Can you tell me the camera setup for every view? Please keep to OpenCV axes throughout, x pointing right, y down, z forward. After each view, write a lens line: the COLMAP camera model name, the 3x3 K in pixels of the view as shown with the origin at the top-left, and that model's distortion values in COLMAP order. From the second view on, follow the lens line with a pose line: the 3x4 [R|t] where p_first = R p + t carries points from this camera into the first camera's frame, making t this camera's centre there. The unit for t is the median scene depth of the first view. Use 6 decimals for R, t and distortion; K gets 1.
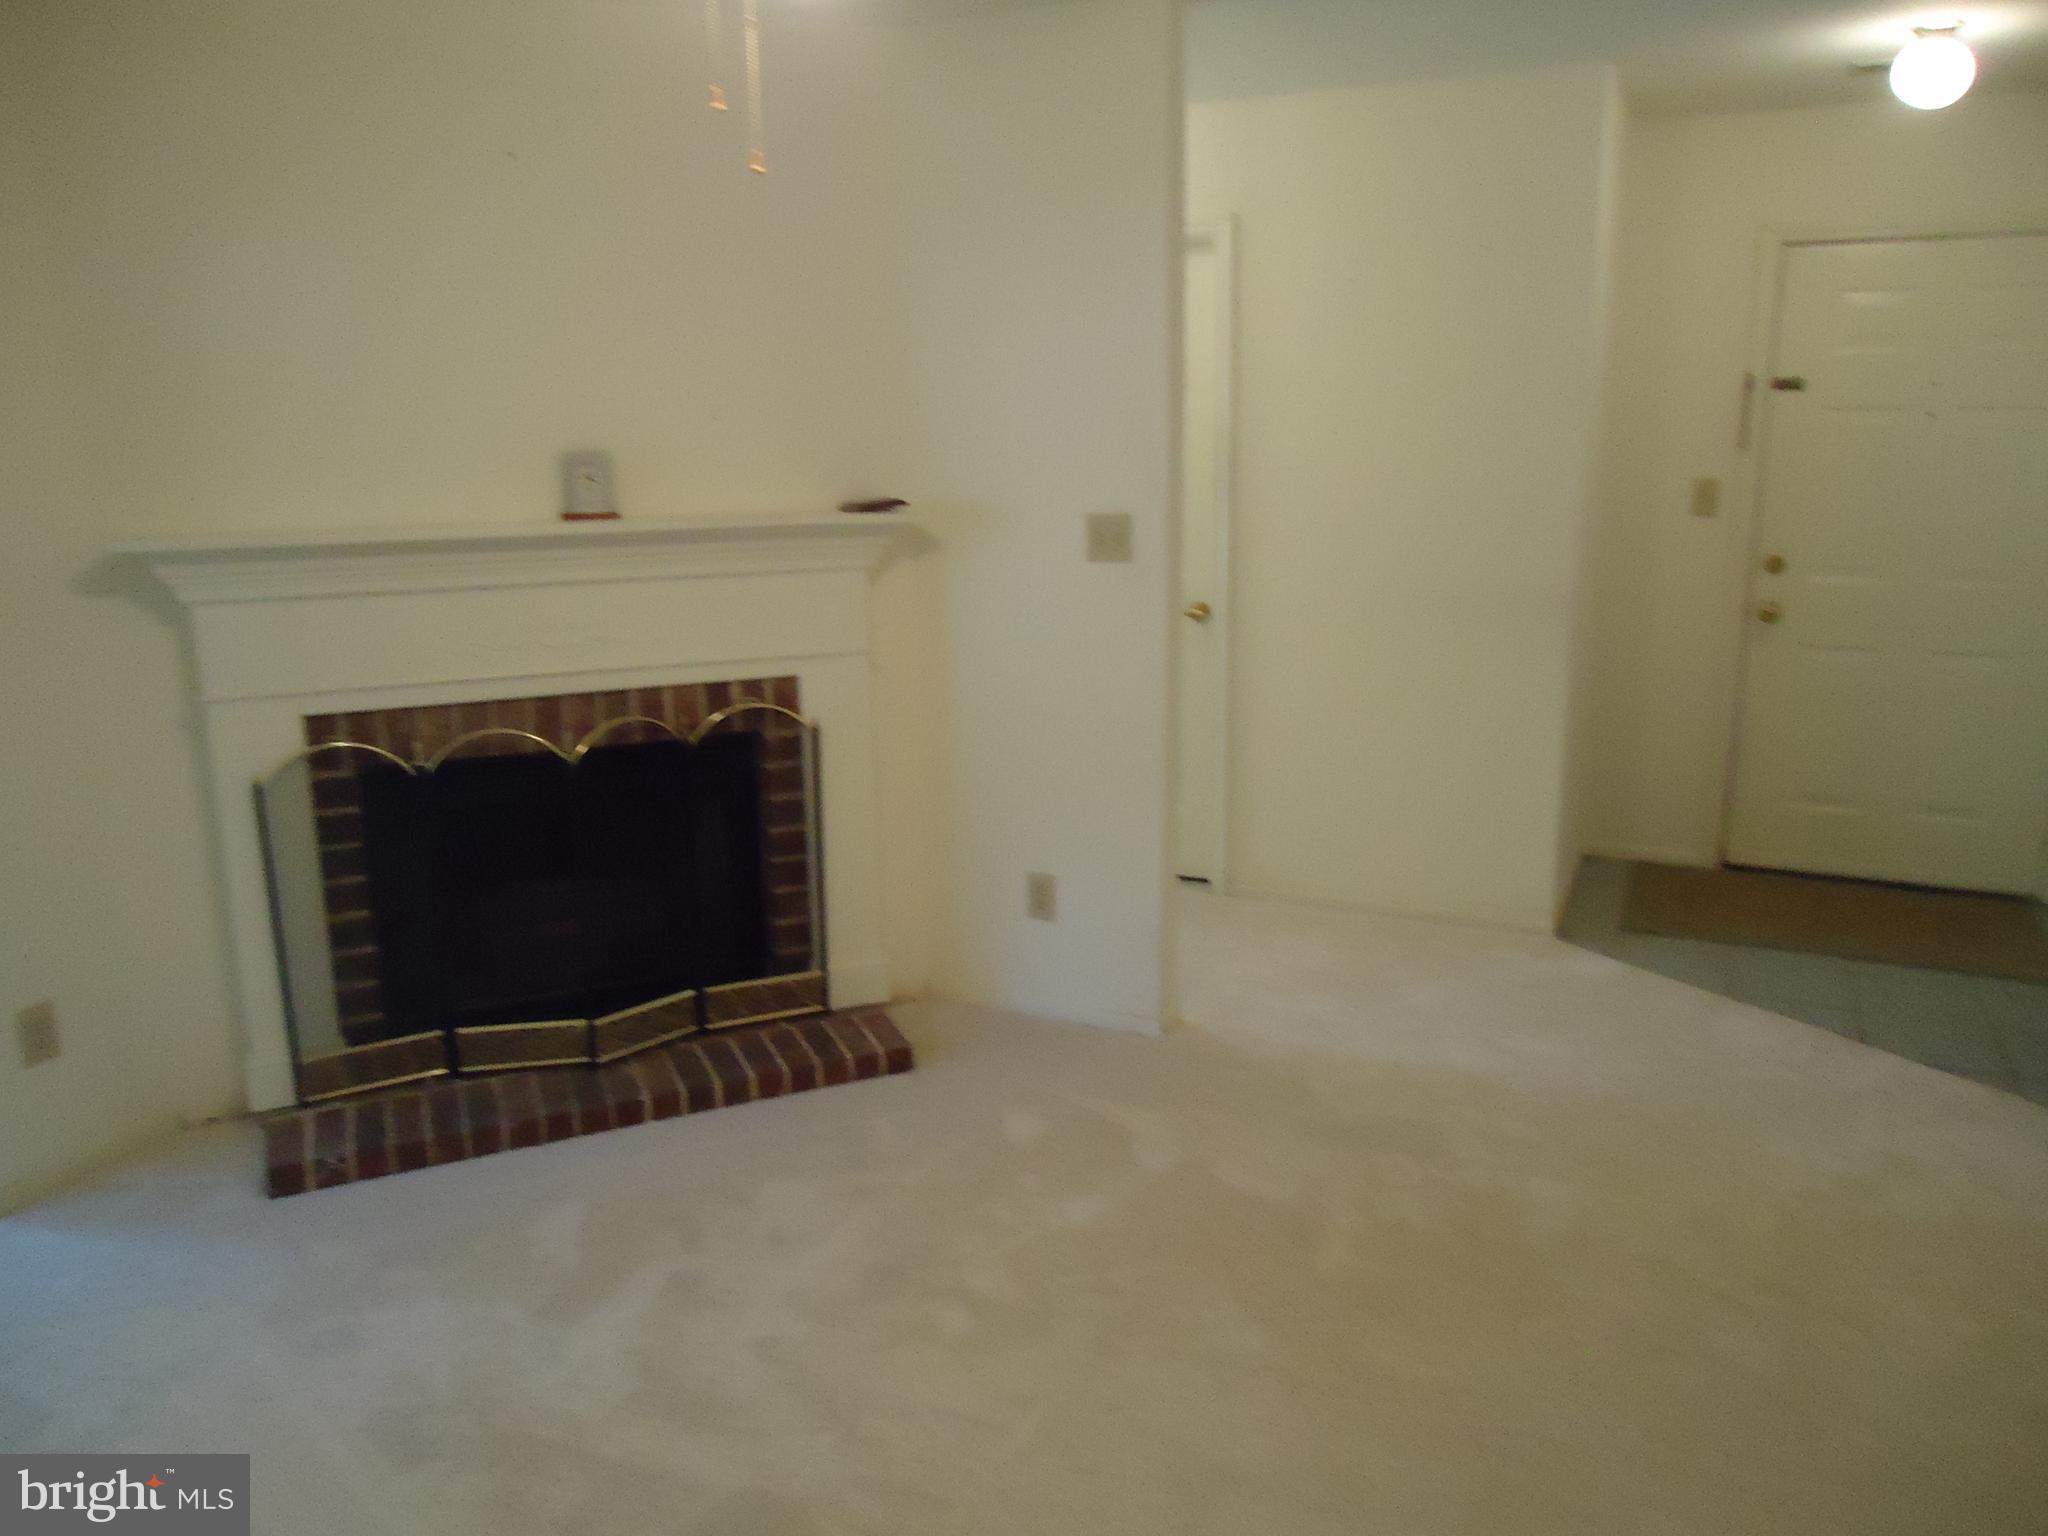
lens RADIAL K [[1553.4, 0, 1024.0], [0, 1553.4, 768.0], [0, 0, 1]] dist [0.054568, -0.001054]
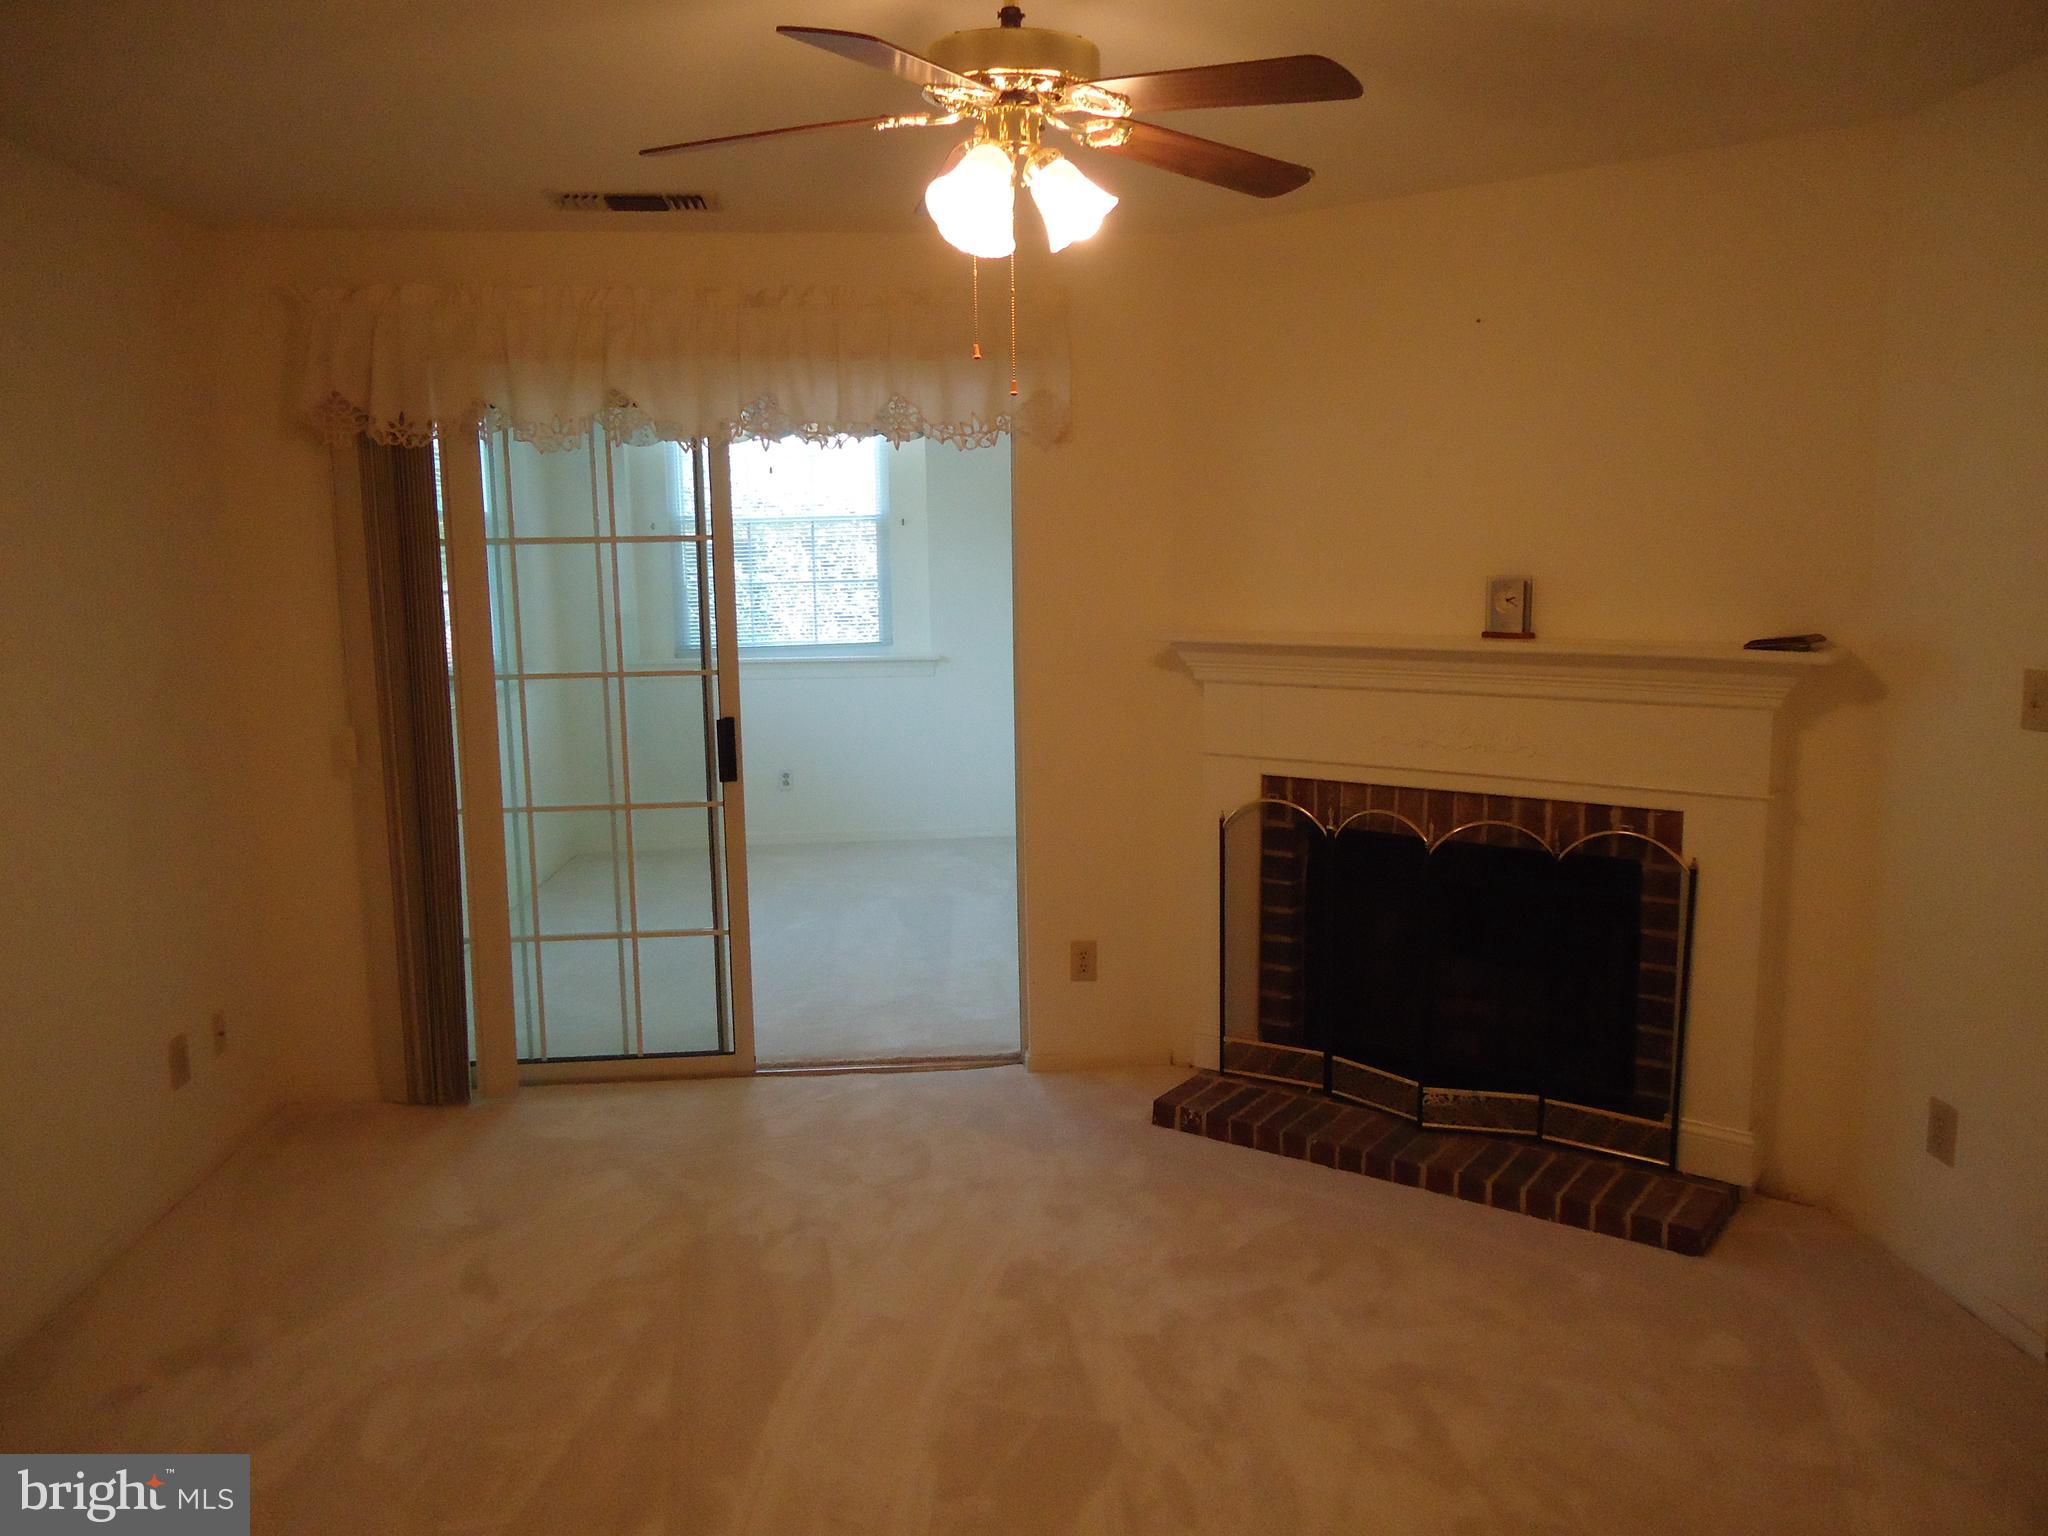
lens RADIAL K [[1478.7, 0, 1011.3], [0, 1478.7, 761.0], [0, 0, 1]] dist [-0.011091, 0.001889]
pose [[0.516101, 0.134882, -0.845841, 0.421741], [-0.192986, 0.980442, 0.038593, -0.046981], [0.834503, 0.143318, 0.532038, 0.168896]]
